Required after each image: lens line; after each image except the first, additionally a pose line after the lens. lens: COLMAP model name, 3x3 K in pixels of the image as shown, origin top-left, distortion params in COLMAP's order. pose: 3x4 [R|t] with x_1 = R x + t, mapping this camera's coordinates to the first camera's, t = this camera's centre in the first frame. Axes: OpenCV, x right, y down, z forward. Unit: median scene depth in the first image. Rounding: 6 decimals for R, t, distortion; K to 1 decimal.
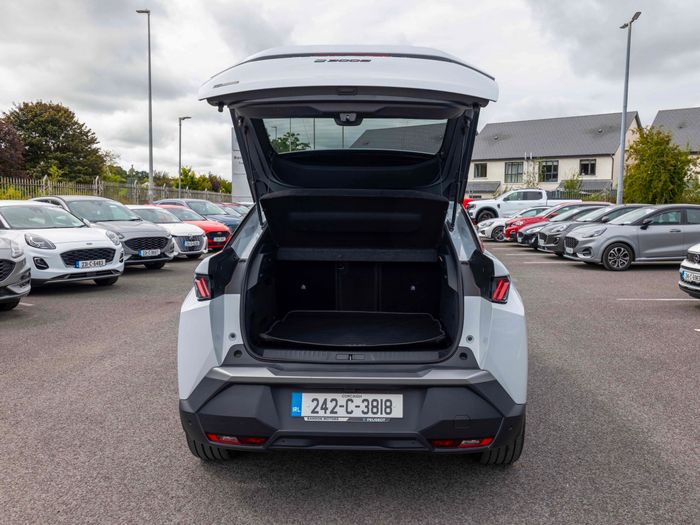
lens RADIAL K [[641.9, 0, 371.5], [0, 641.9, 264.0], [0, 0, 1]] dist [0.005221, -0.002731]
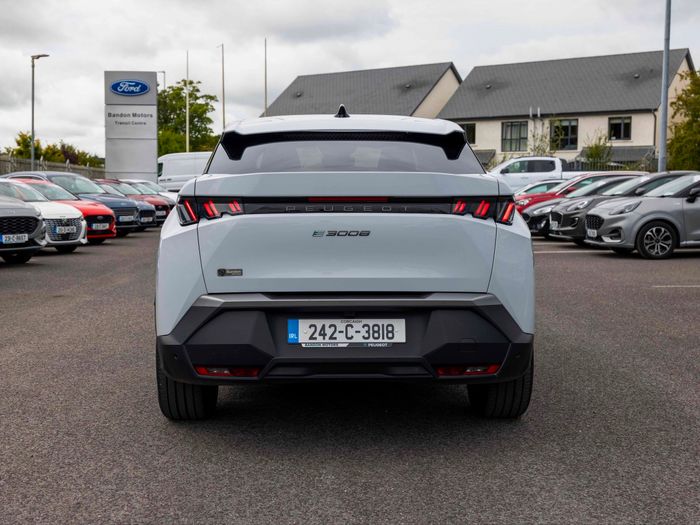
lens RADIAL K [[977.0, 0, 348.8], [0, 977.0, 271.7], [0, 0, 1]] dist [-0.002764, -0.001652]
pose [[0.998744, -0.011359, 0.048790, -0.091371], [0.011940, 0.999861, -0.011626, 0.131429], [-0.048652, 0.012194, 0.998741, -0.385380]]
